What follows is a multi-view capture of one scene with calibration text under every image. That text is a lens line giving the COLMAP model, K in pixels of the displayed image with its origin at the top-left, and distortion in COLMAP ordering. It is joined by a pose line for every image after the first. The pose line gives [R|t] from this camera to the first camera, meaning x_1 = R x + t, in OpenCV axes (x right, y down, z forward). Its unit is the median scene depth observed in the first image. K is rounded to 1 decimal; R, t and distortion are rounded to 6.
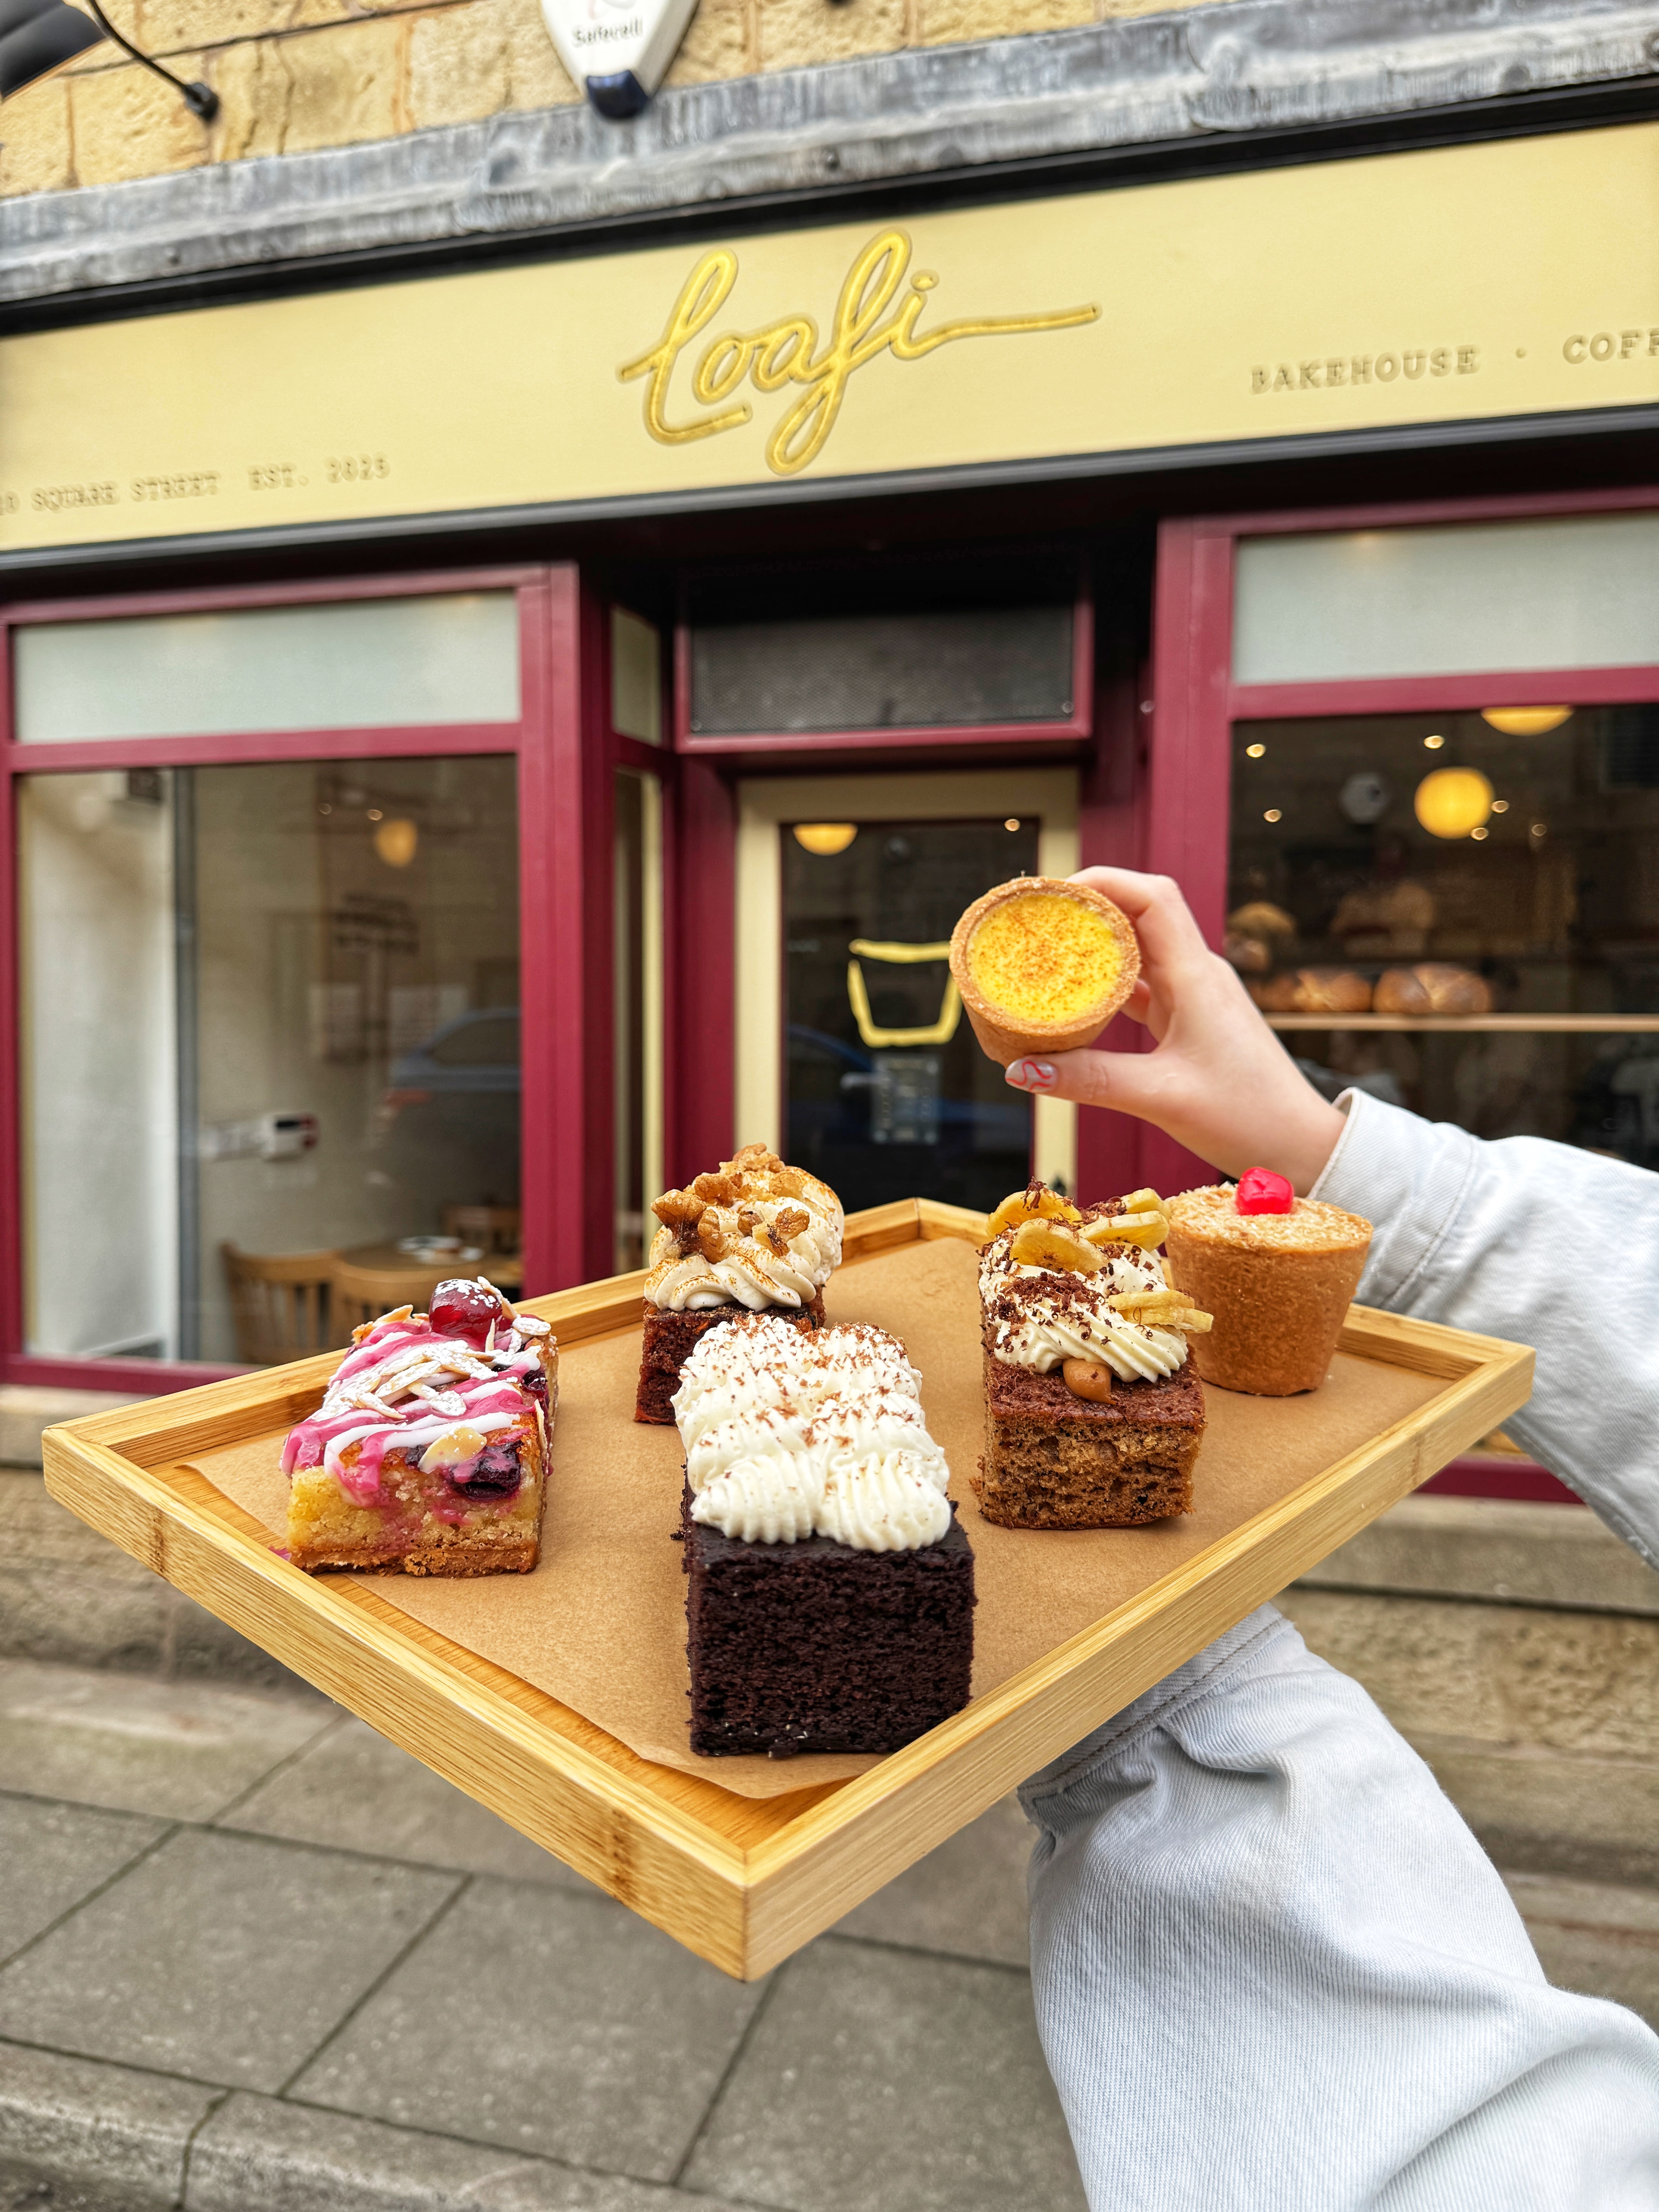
lens RADIAL K [[1607.1, 0, 816.8], [0, 1607.1, 1112.7], [0, 0, 1]] dist [-0.012344, -0.001698]
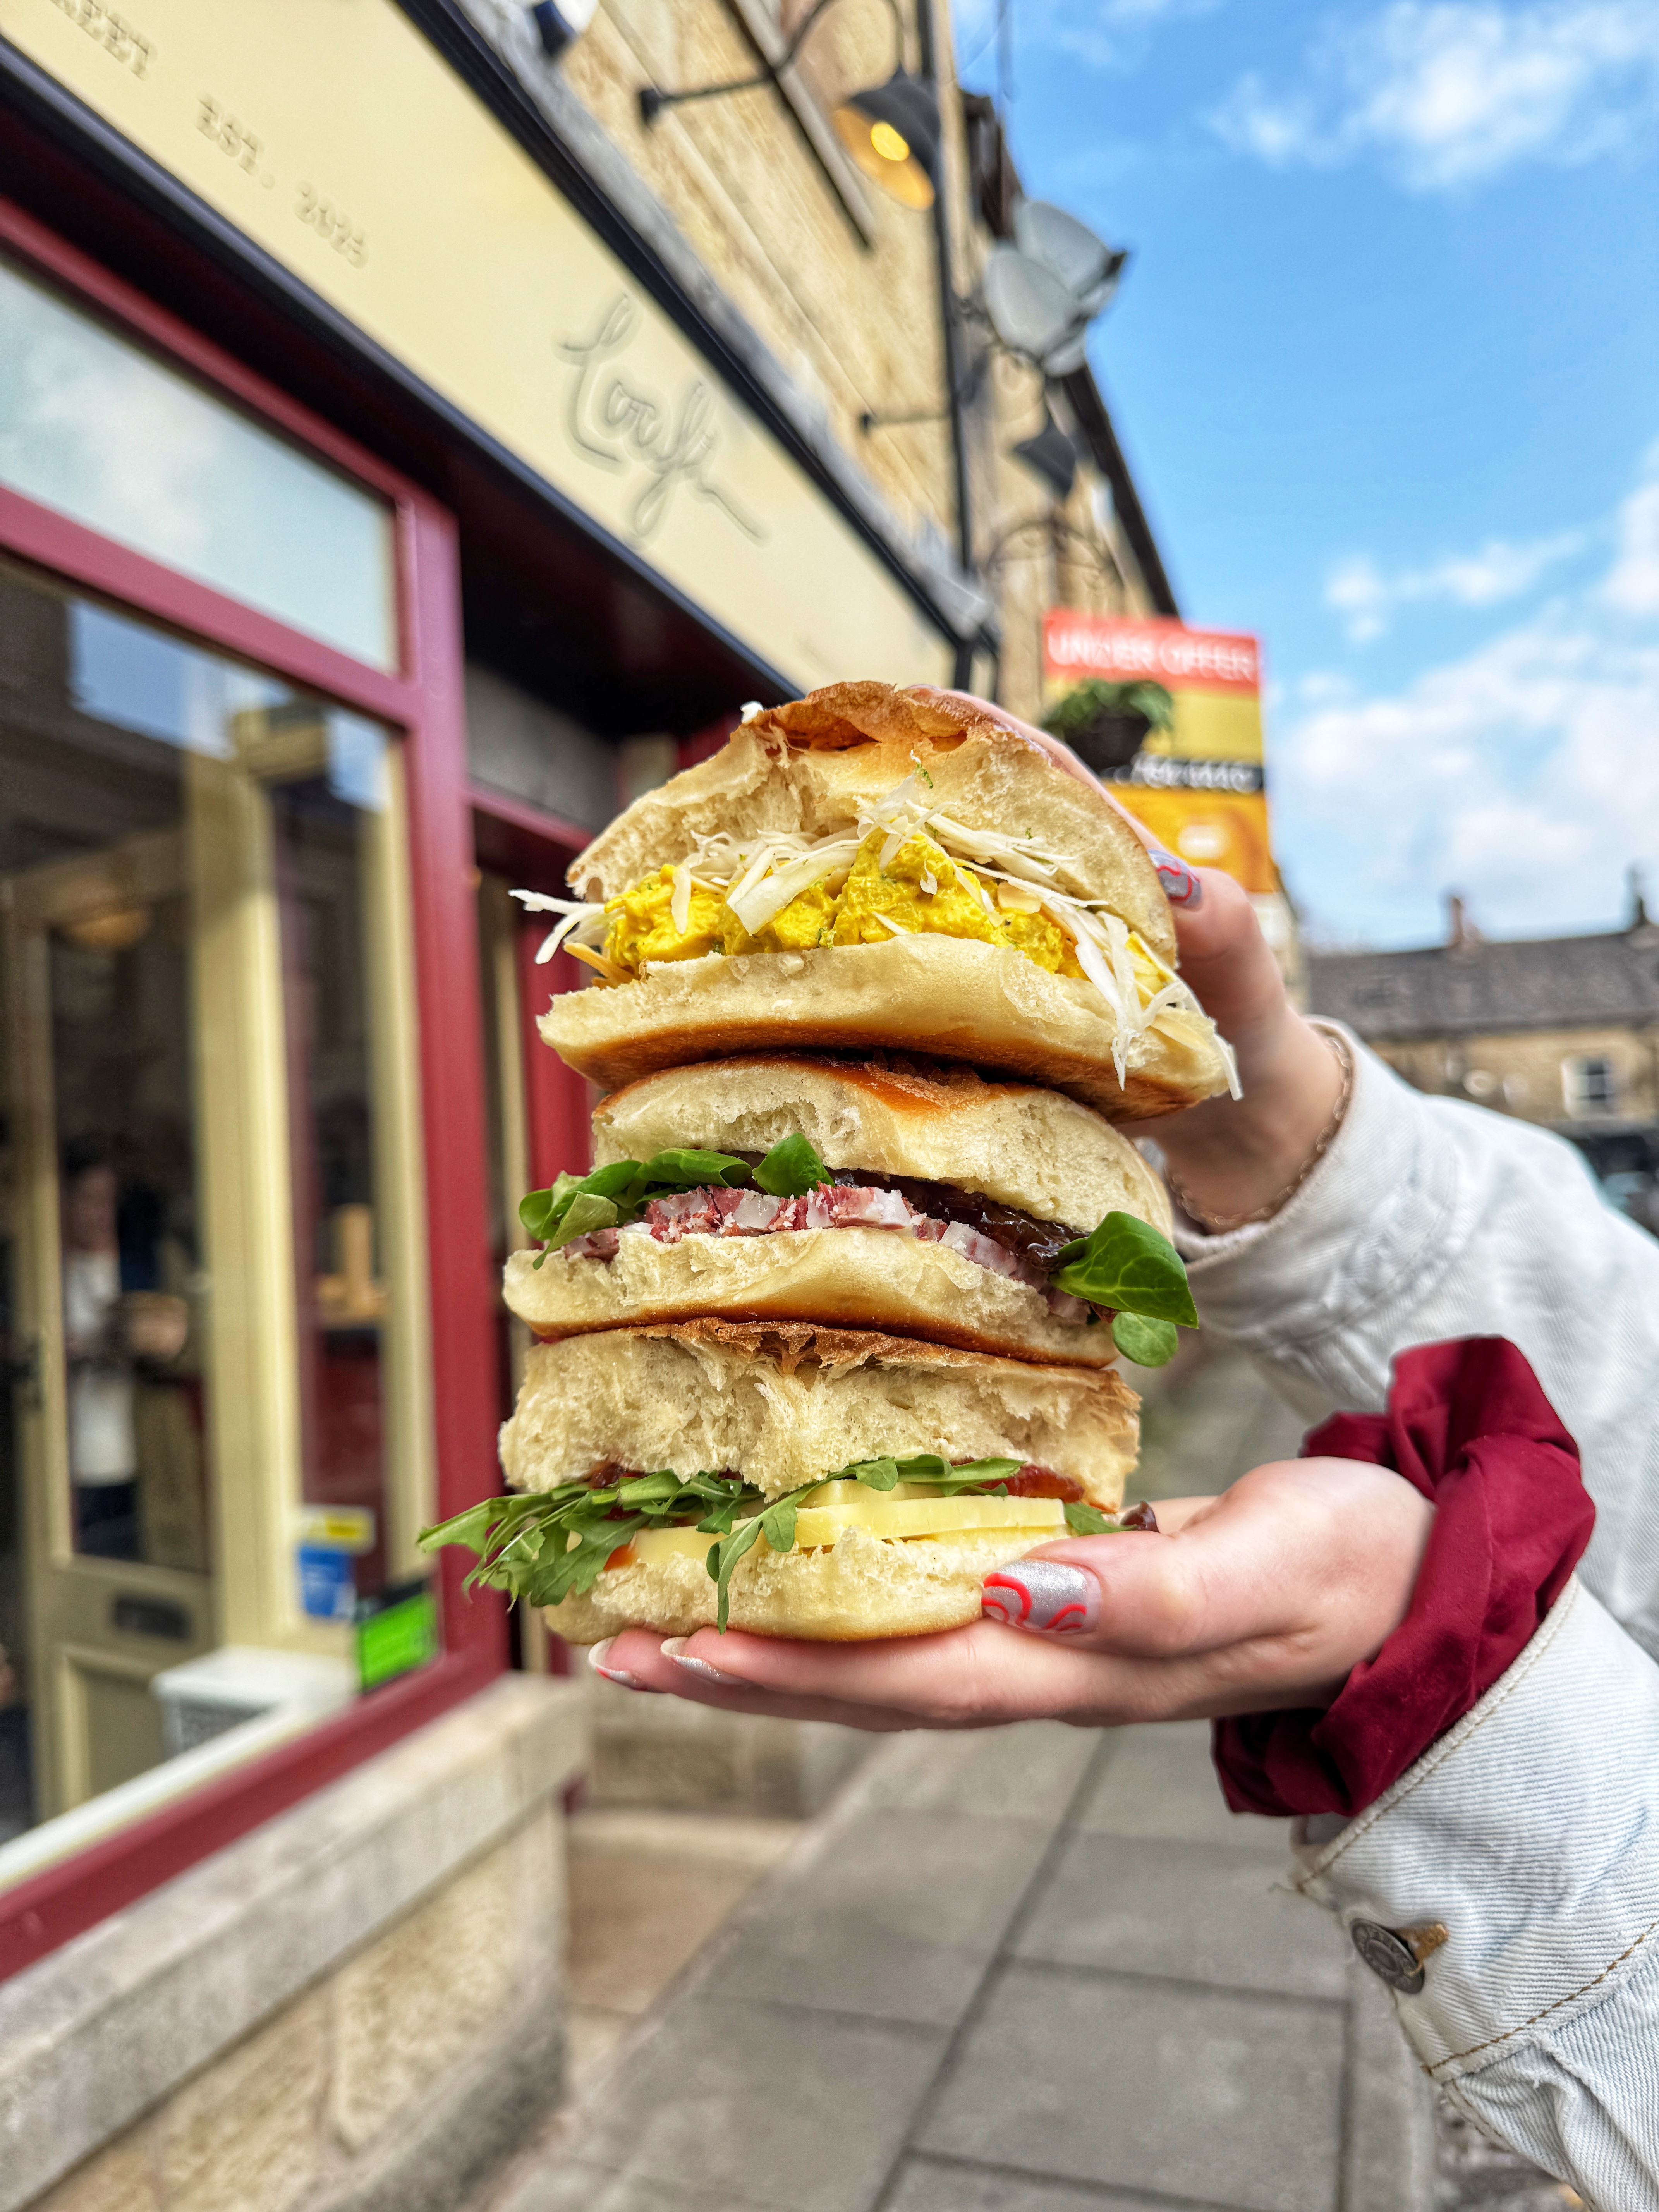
lens RADIAL K [[1631.9, 0, 829.5], [0, 1631.9, 1106.0], [0, 0, 1]] dist [-0.021836, -0.004259]
pose [[0.048882, 0.028246, 0.998405, -0.967966], [0.075527, 0.996634, -0.031893, -0.031846], [-0.995945, 0.076966, 0.046584, 0.878300]]
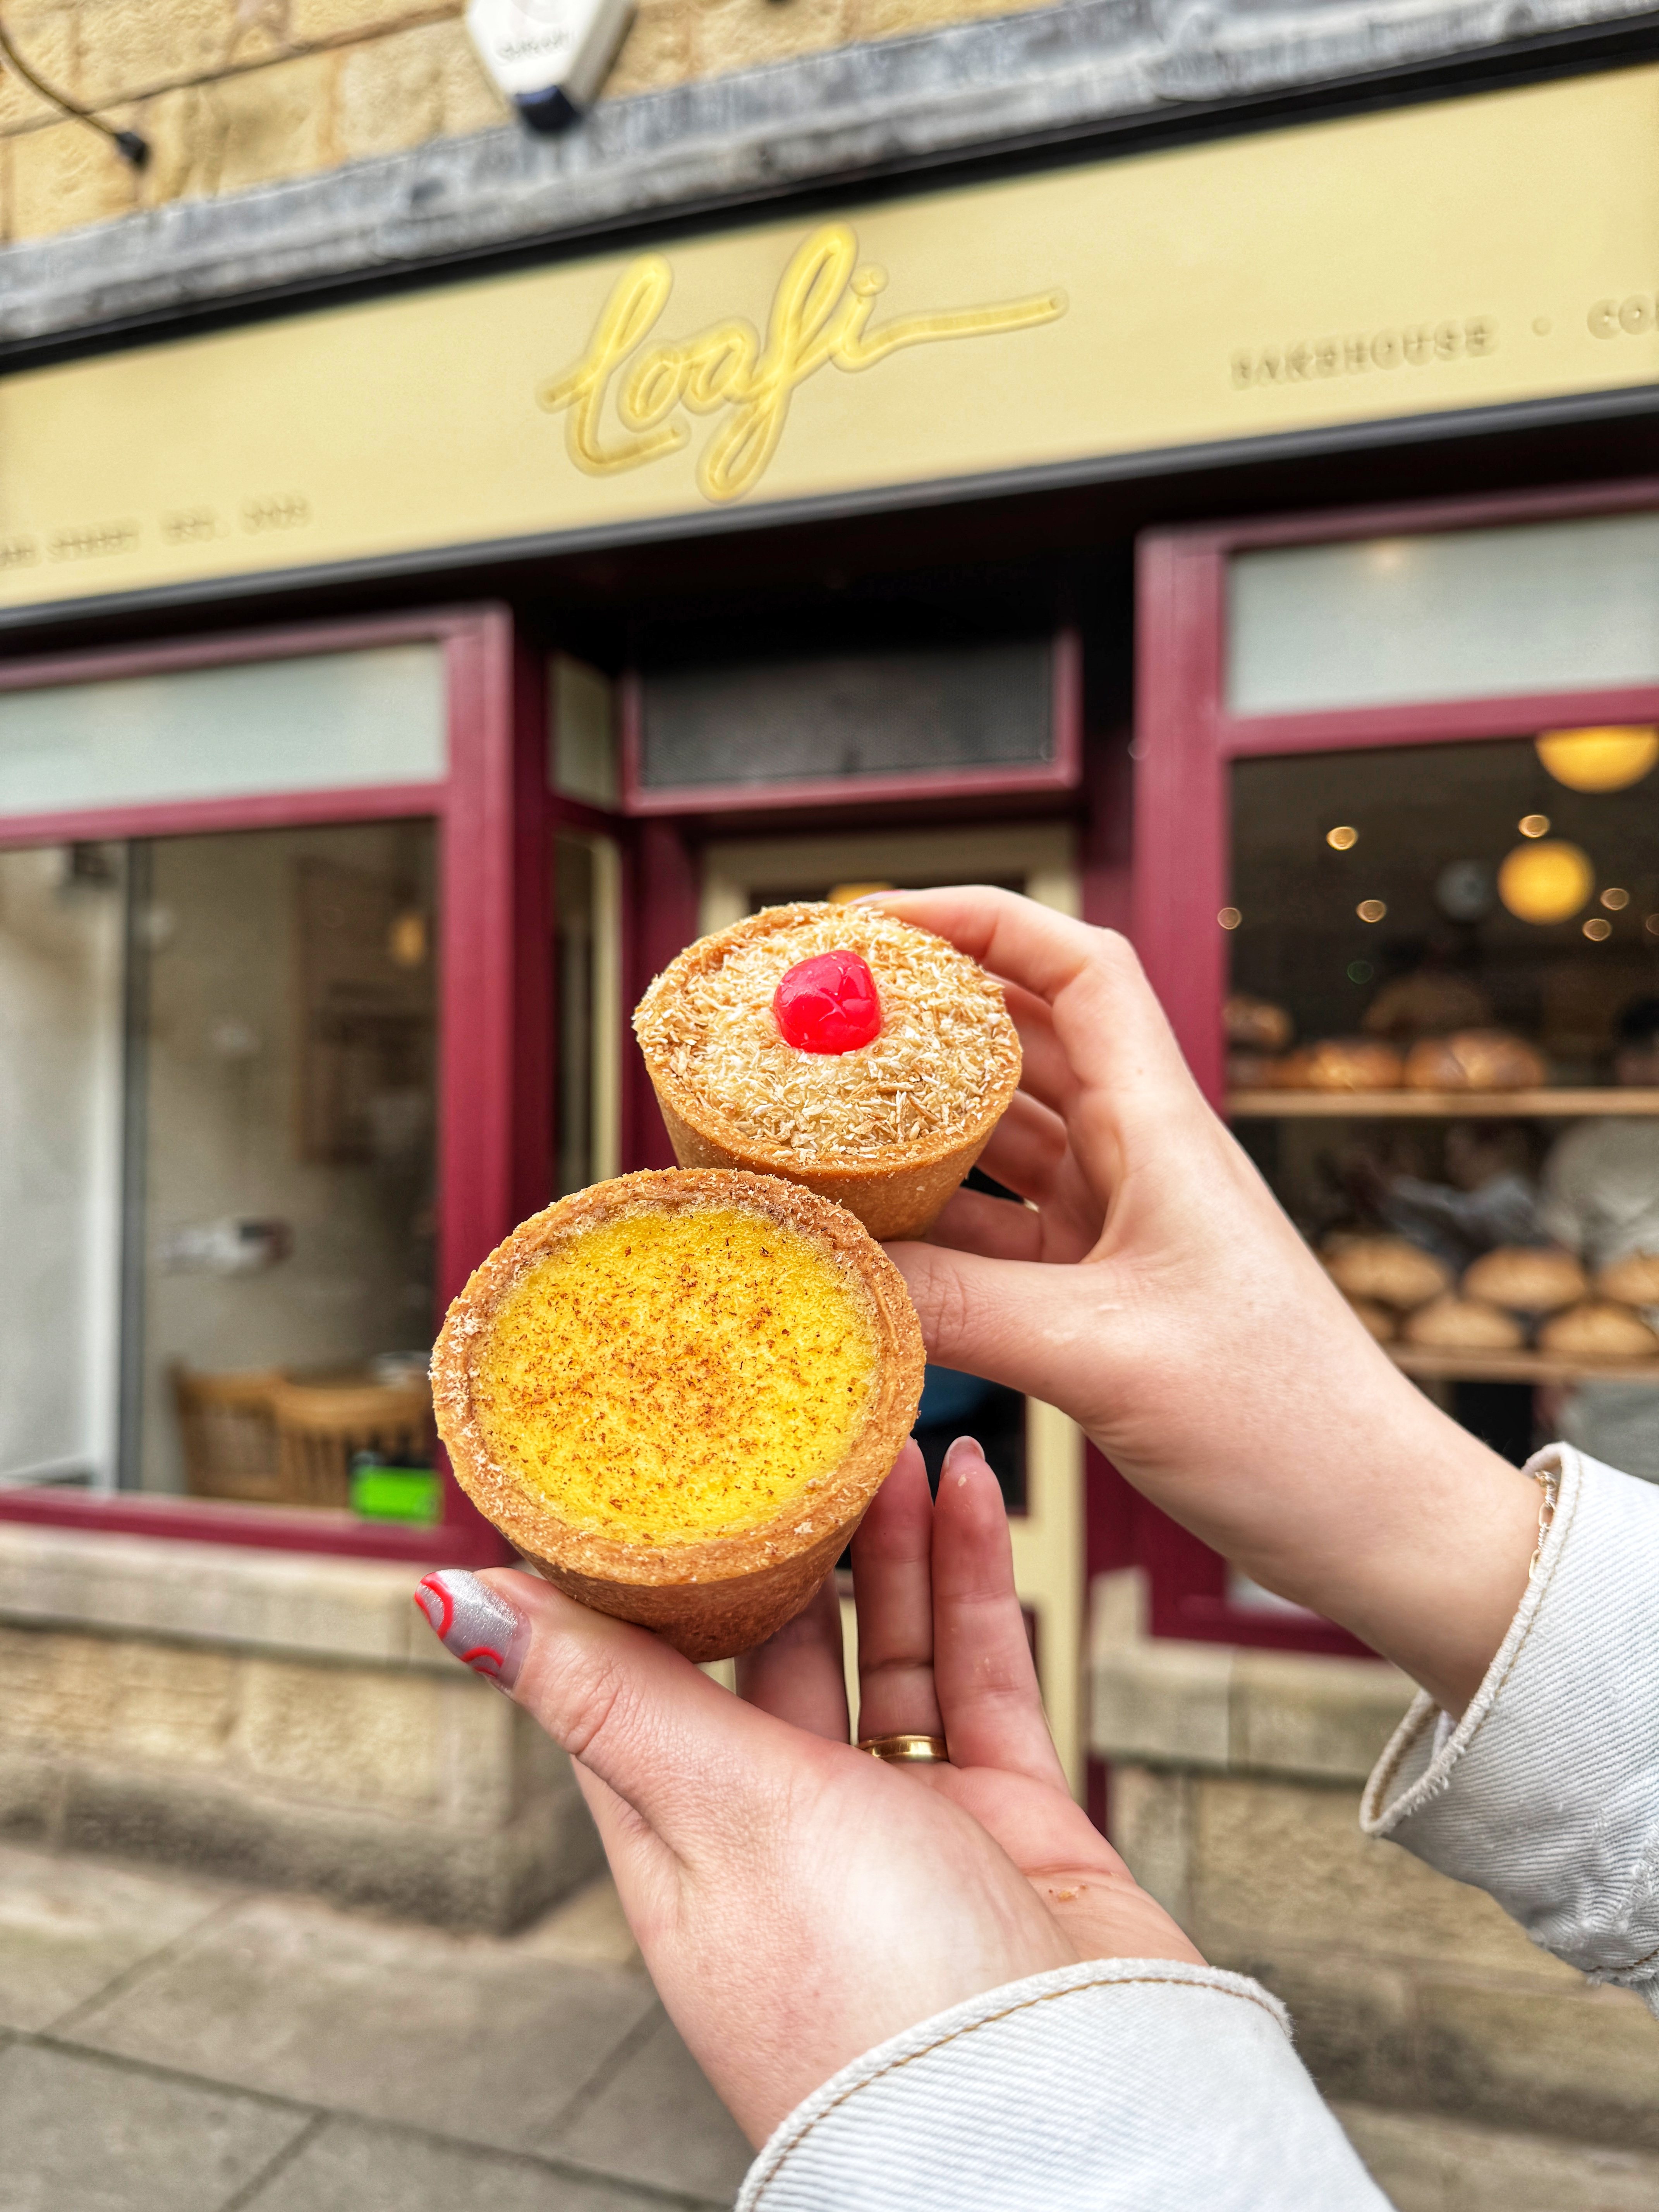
lens RADIAL K [[1631.9, 0, 829.5], [0, 1631.9, 1106.0], [0, 0, 1]] dist [-0.021836, -0.004259]
pose [[0.998104, -0.004828, -0.061361, 0.094341], [0.000185, 0.997150, -0.075448, 0.010257], [0.061550, 0.075293, 0.995260, 0.120650]]
